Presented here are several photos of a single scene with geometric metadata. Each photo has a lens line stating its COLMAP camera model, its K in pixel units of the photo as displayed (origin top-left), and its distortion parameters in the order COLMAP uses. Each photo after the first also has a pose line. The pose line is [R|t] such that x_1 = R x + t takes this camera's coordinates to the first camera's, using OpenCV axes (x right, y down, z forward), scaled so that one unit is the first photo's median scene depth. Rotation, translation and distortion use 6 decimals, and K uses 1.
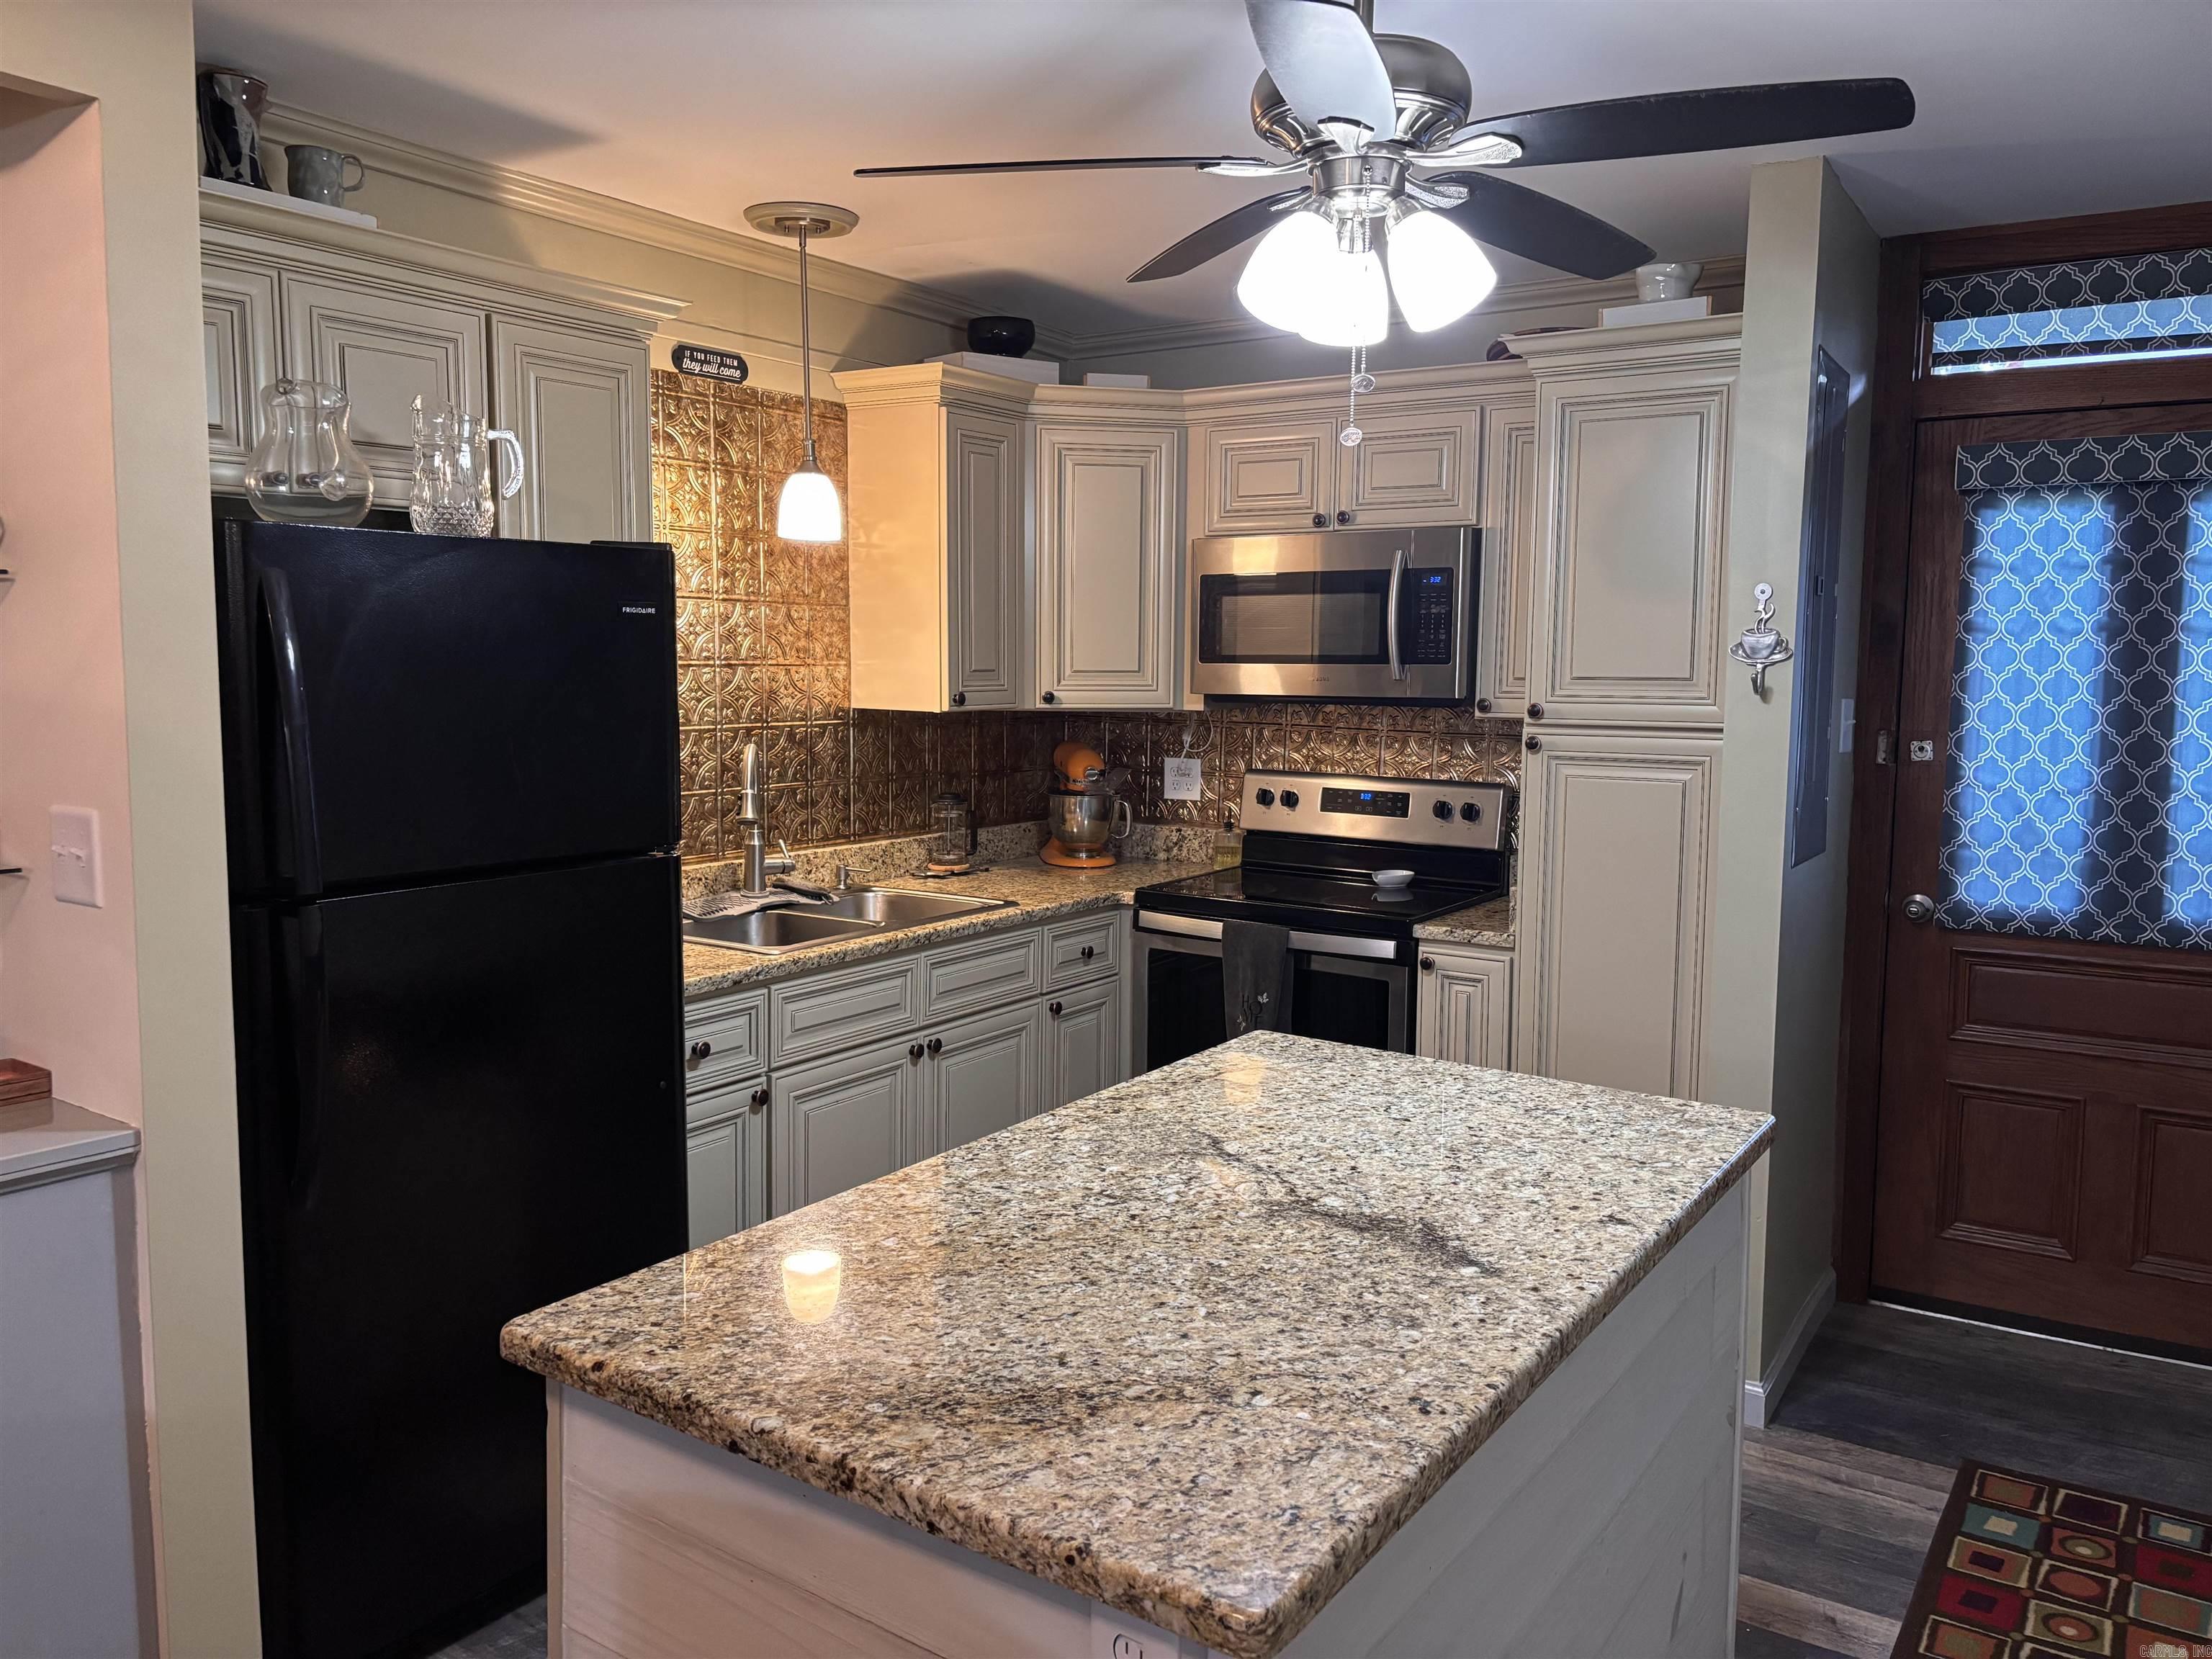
lens RADIAL K [[1676.4, 0, 1139.1], [0, 1676.4, 817.9], [0, 0, 1]] dist [0.138618, -0.221608]
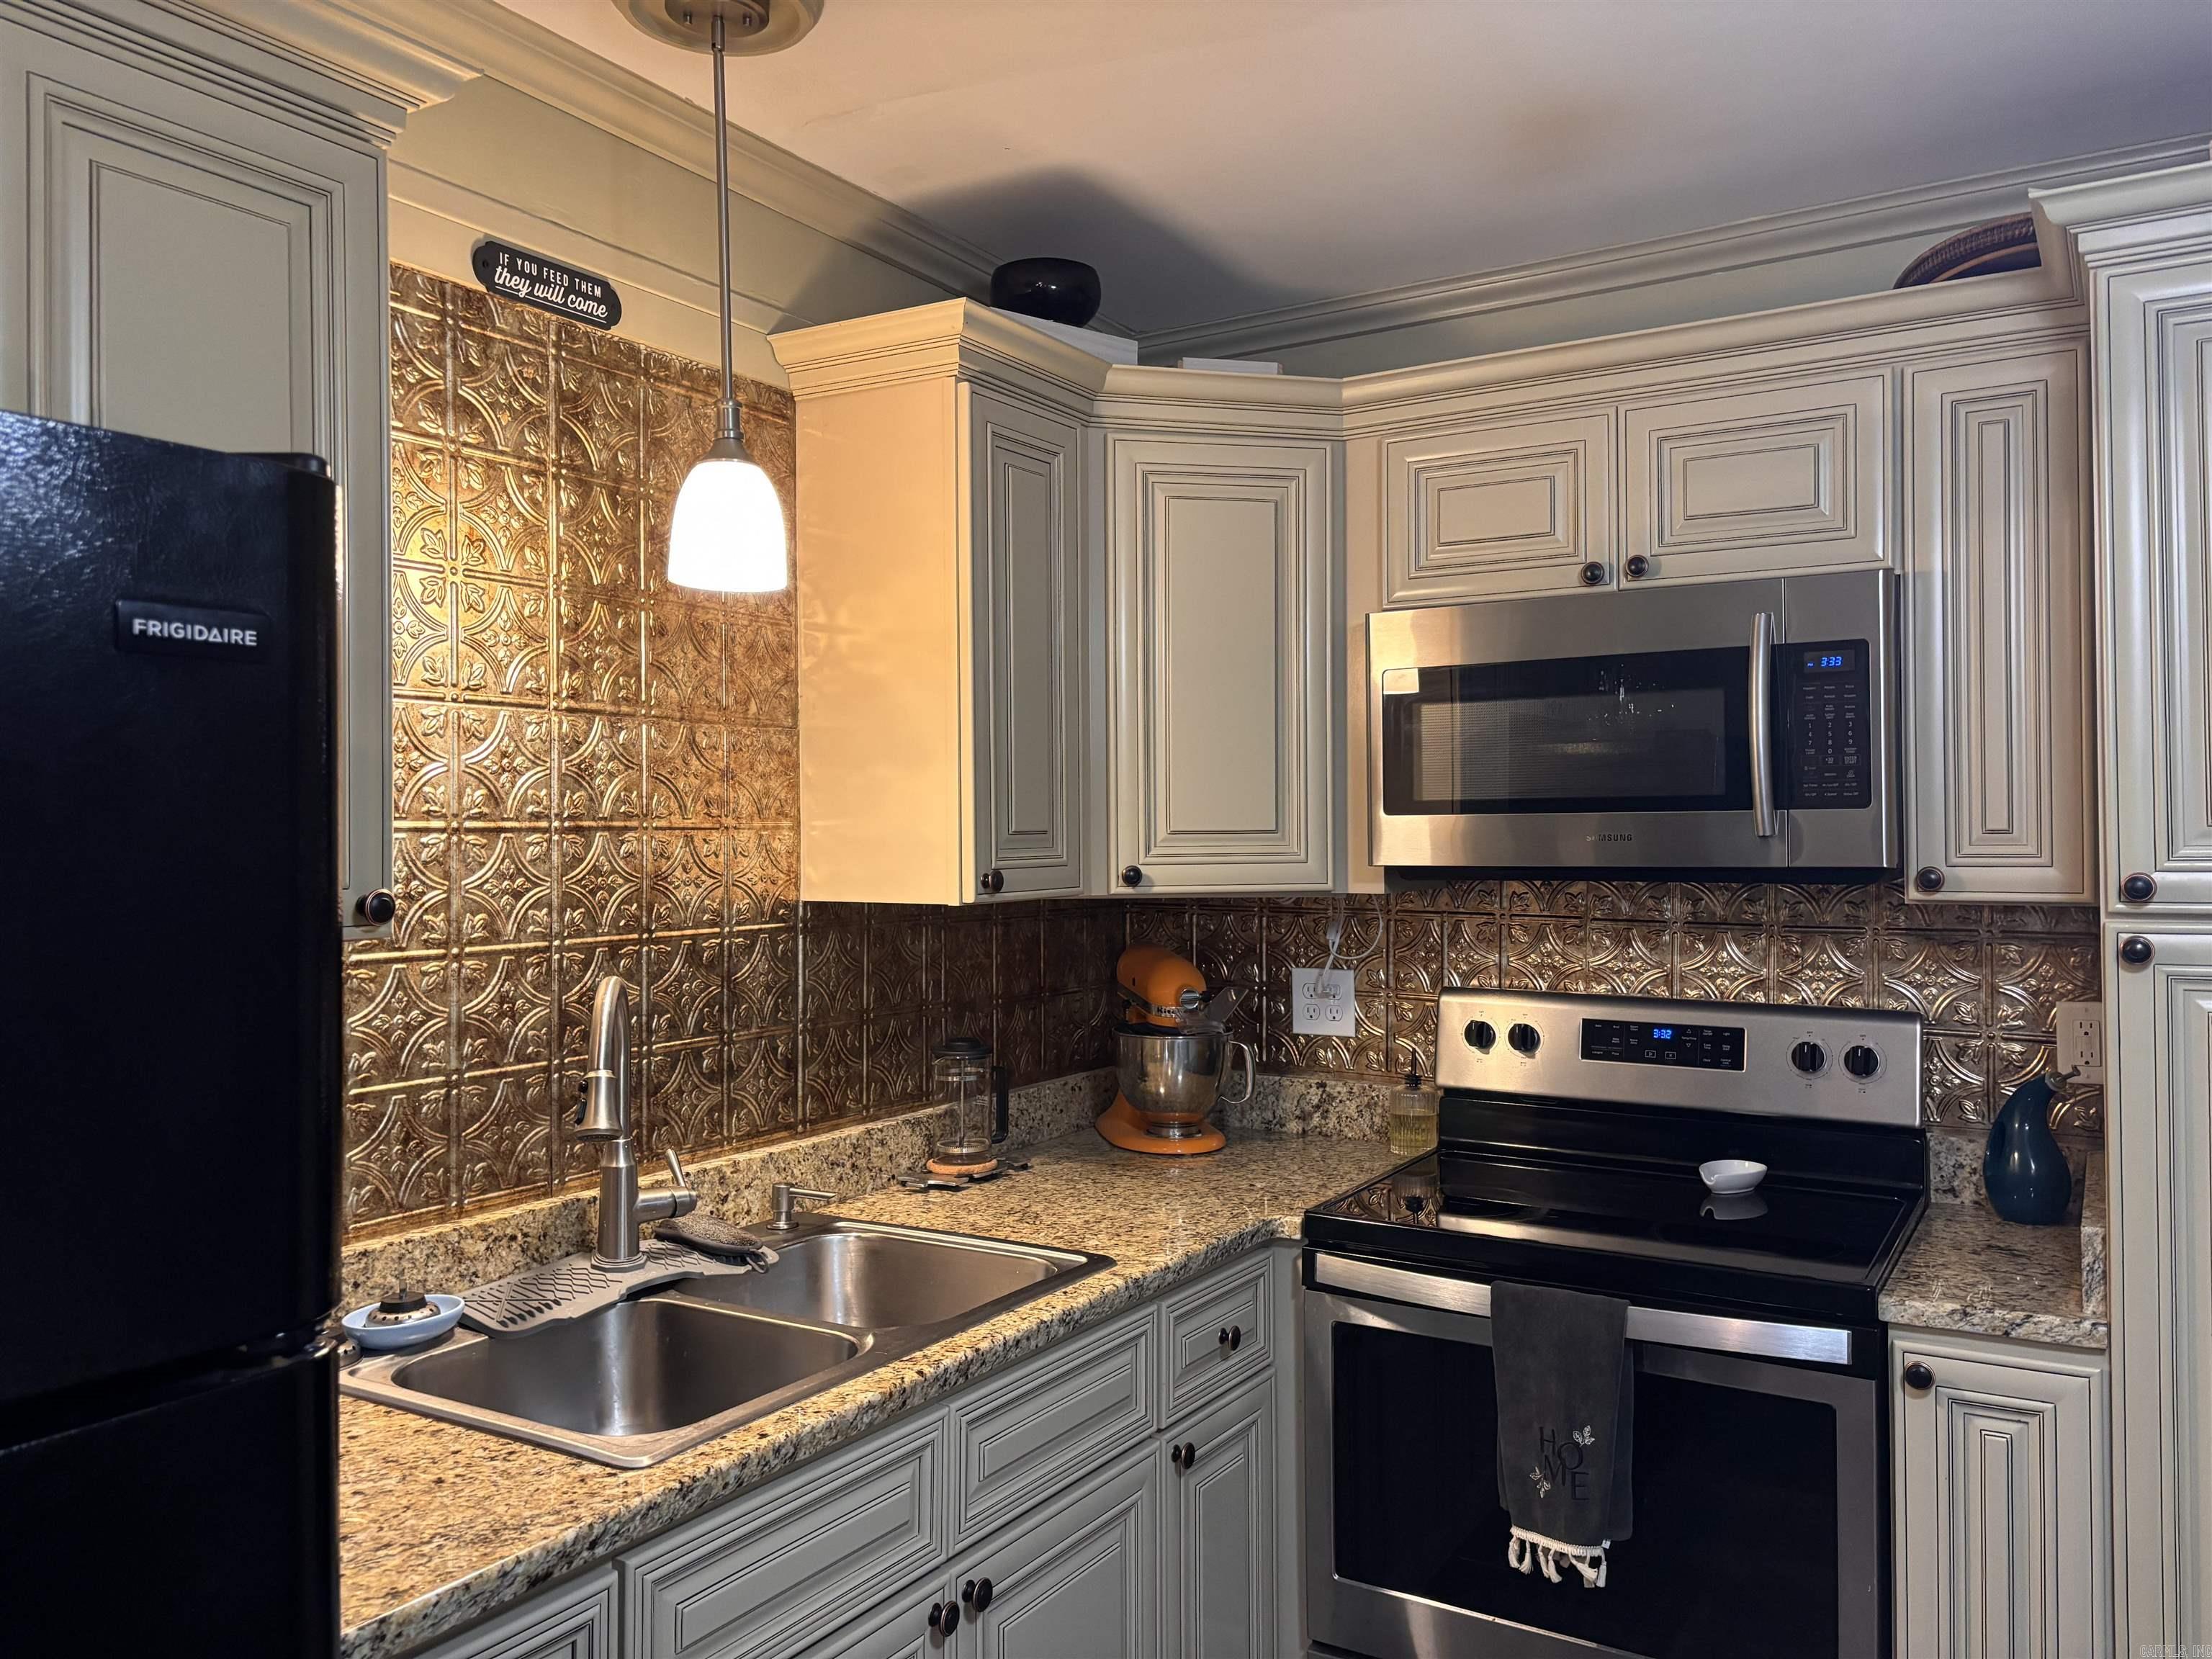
lens RADIAL K [[1676.4, 0, 1139.1], [0, 1676.4, 817.9], [0, 0, 1]] dist [0.138618, -0.221608]
pose [[0.998907, -0.015232, 0.044183, -0.082155], [0.019831, 0.994210, -0.105613, -0.031085], [-0.042319, 0.106374, 0.993425, 0.427712]]
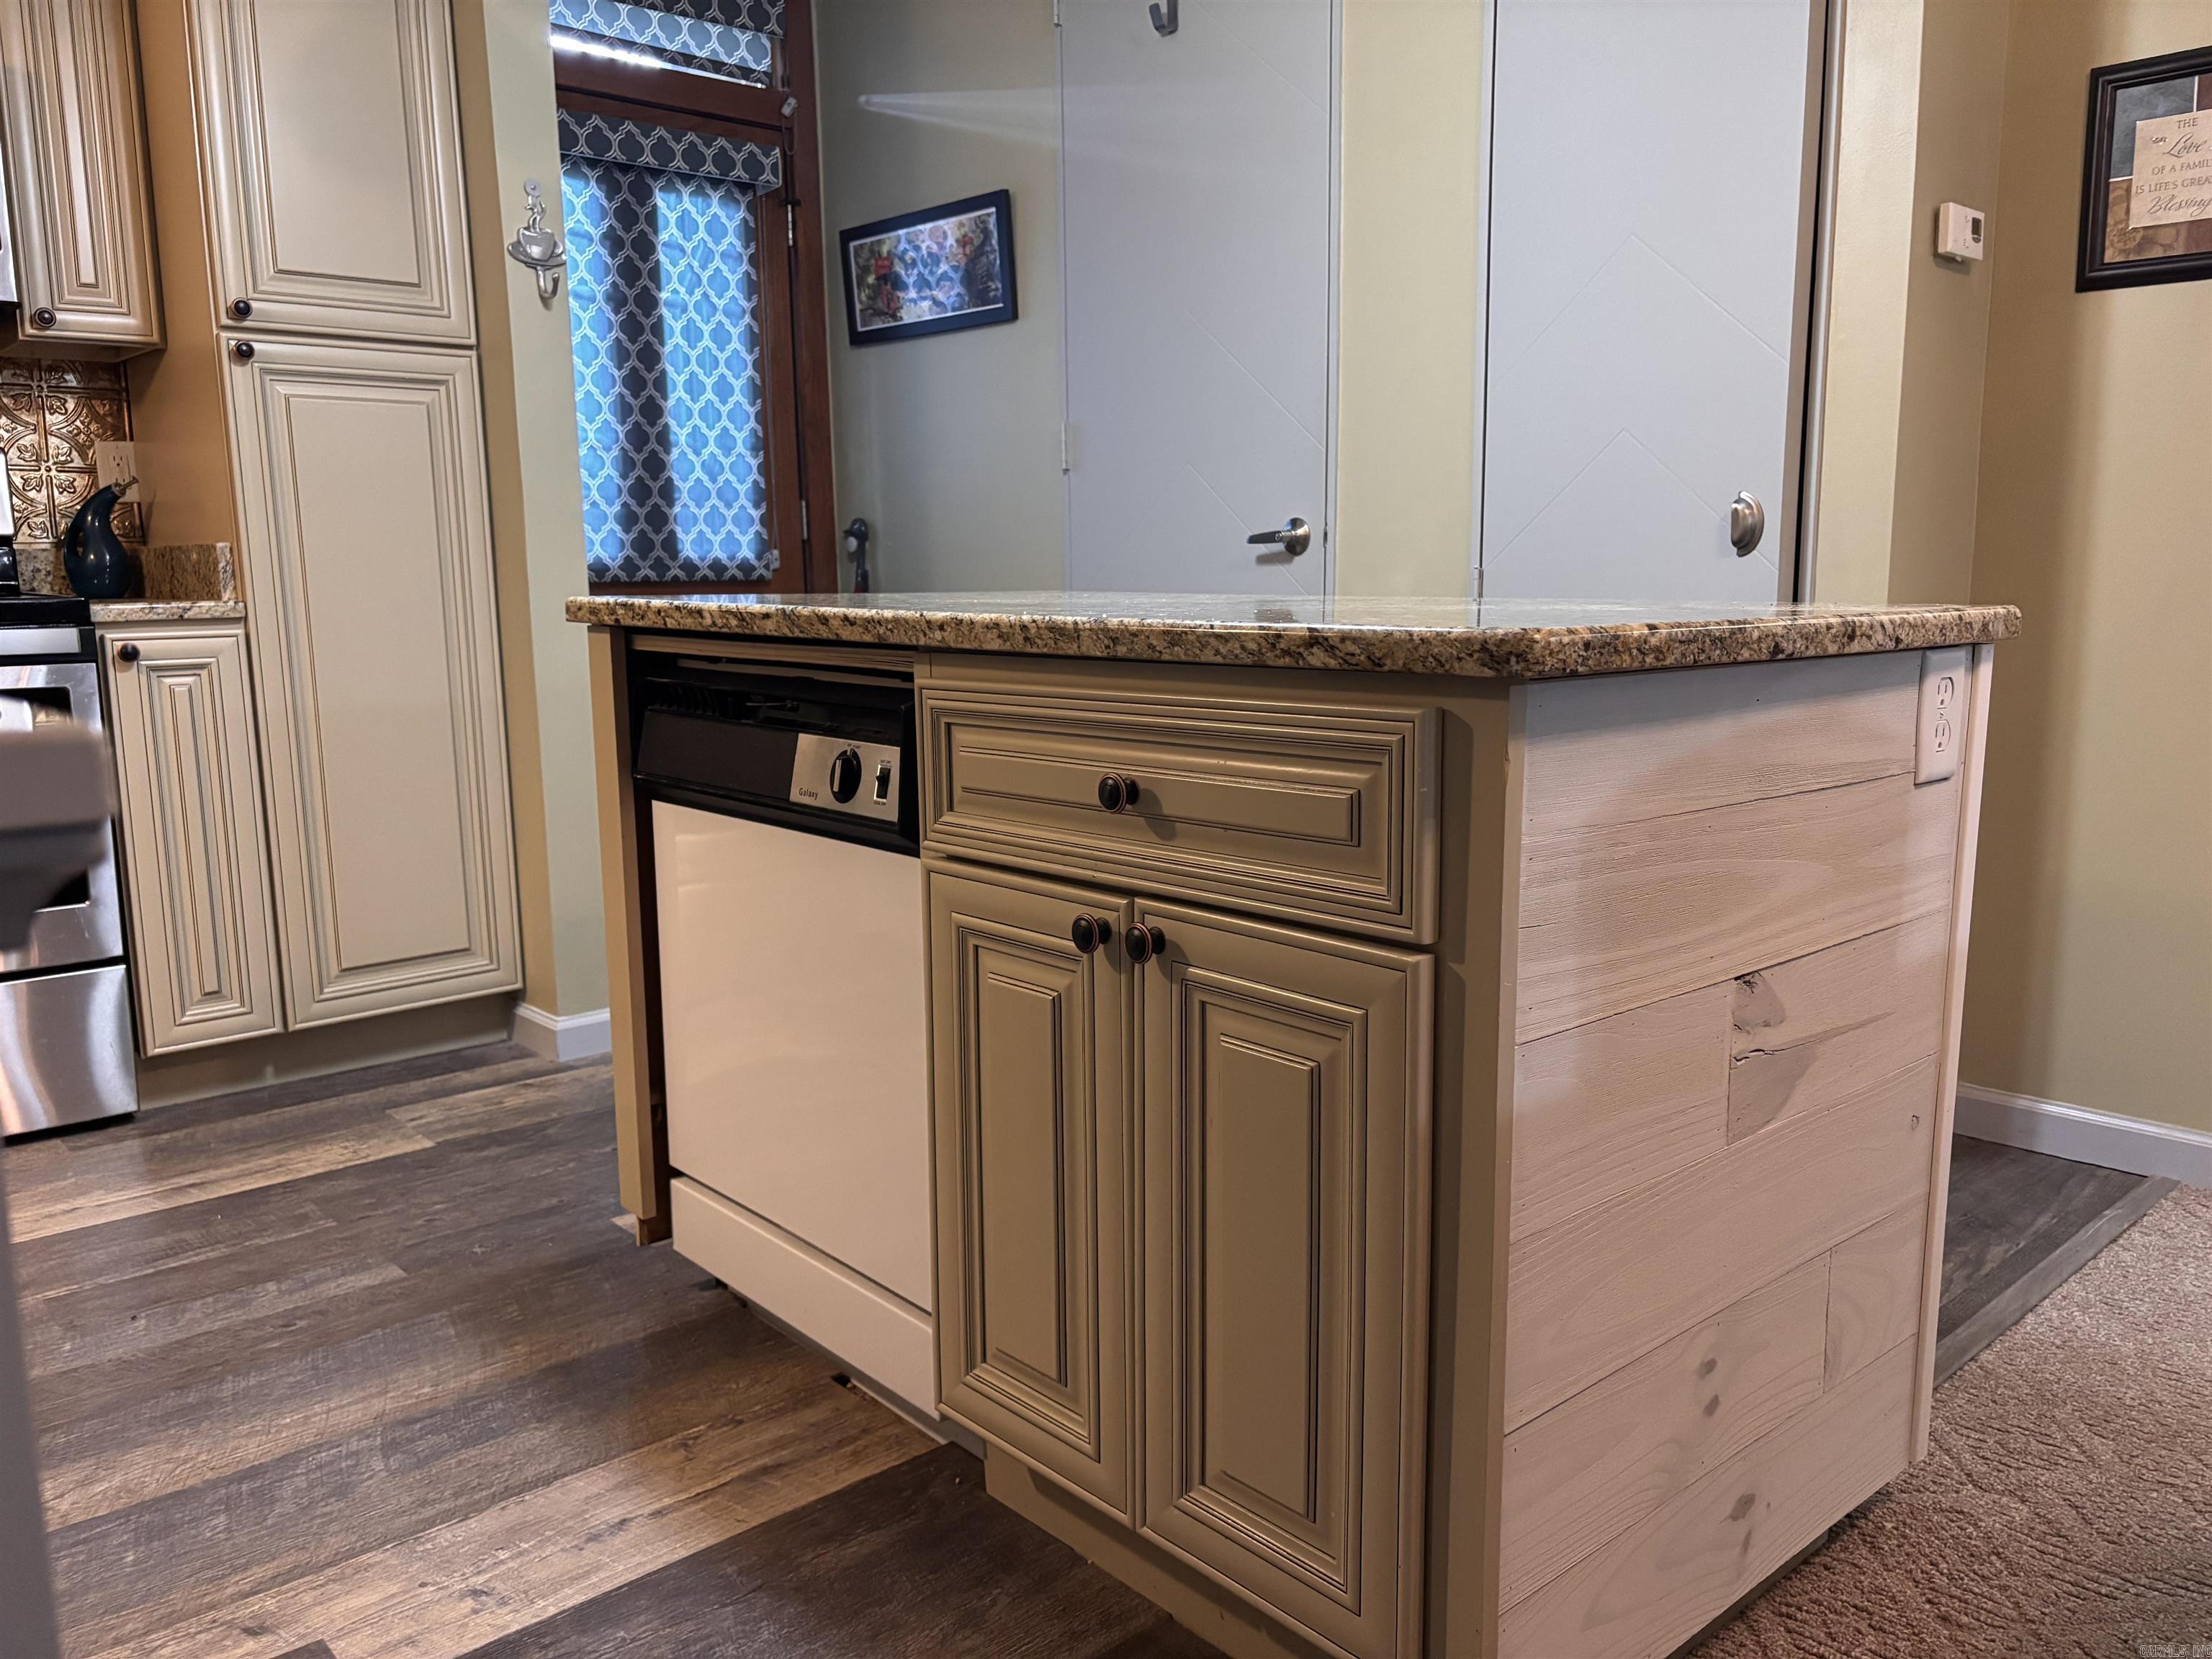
lens RADIAL K [[1681.2, 0, 1106.0], [0, 1681.2, 829.5], [0, 0, 1]] dist [-0.005936, -0.003250]
pose [[0.251085, -0.164970, 0.953804, -0.397856], [0.109146, 0.983911, 0.141445, 0.096090], [-0.961792, 0.068590, 0.265051, 0.364542]]
